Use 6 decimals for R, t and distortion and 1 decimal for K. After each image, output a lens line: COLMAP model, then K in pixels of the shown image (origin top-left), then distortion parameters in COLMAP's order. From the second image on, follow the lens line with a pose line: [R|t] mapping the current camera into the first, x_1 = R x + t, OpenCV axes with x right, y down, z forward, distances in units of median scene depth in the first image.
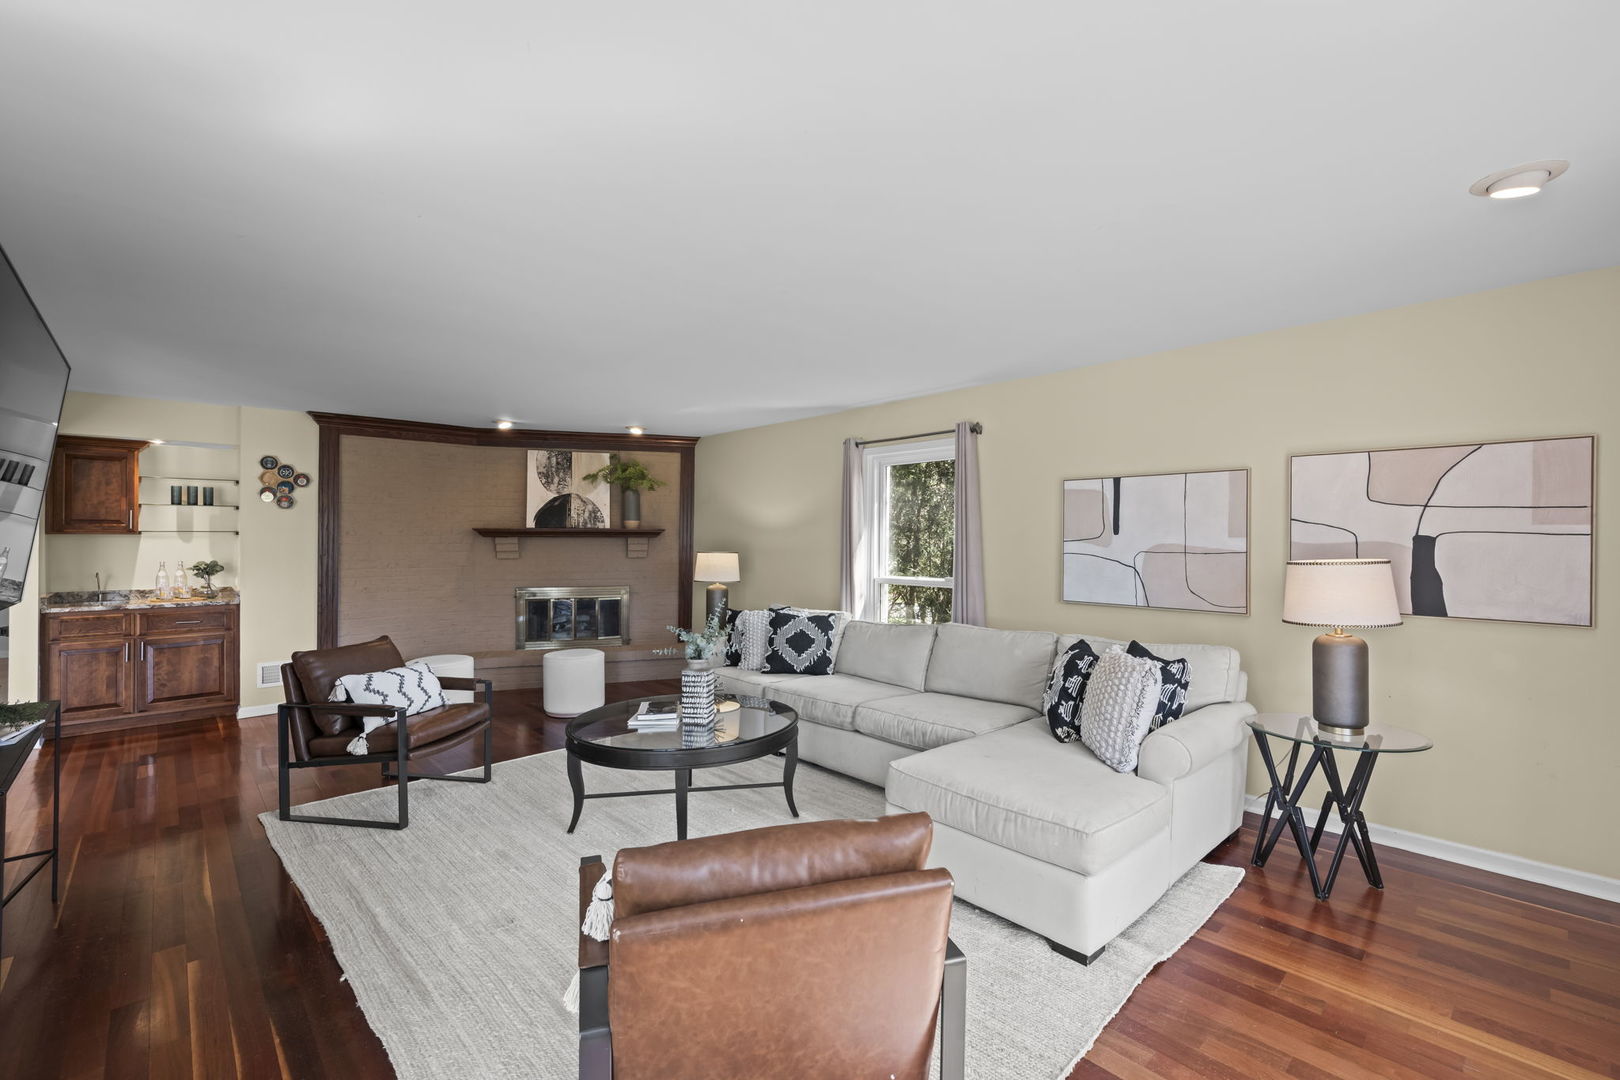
lens RADIAL K [[677.6, 0, 836.1], [0, 677.6, 537.4], [0, 0, 1]] dist [-0.001243, -0.000108]
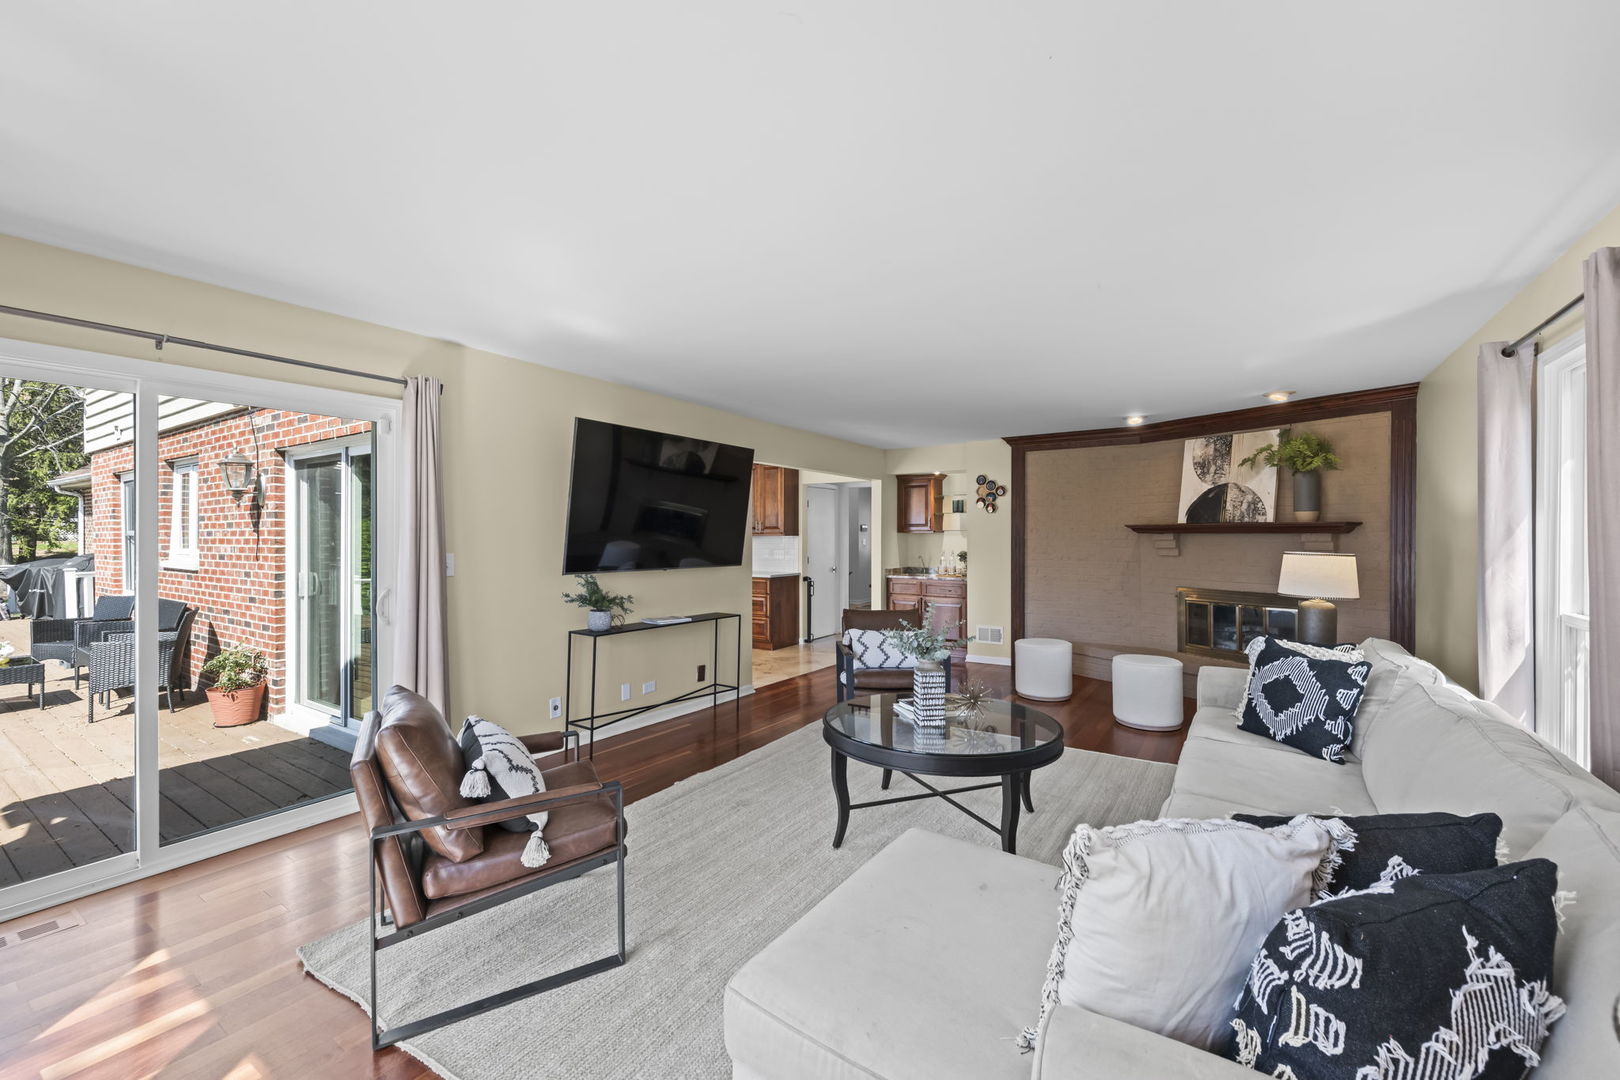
lens RADIAL K [[677.6, 0, 836.1], [0, 677.6, 537.4], [0, 0, 1]] dist [-0.001243, -0.000108]
pose [[0.231686, 0.002270, -0.972788, 0.345086], [0.003129, 0.999990, 0.003078, 0.000766], [0.972786, -0.003757, 0.231677, 0.315493]]
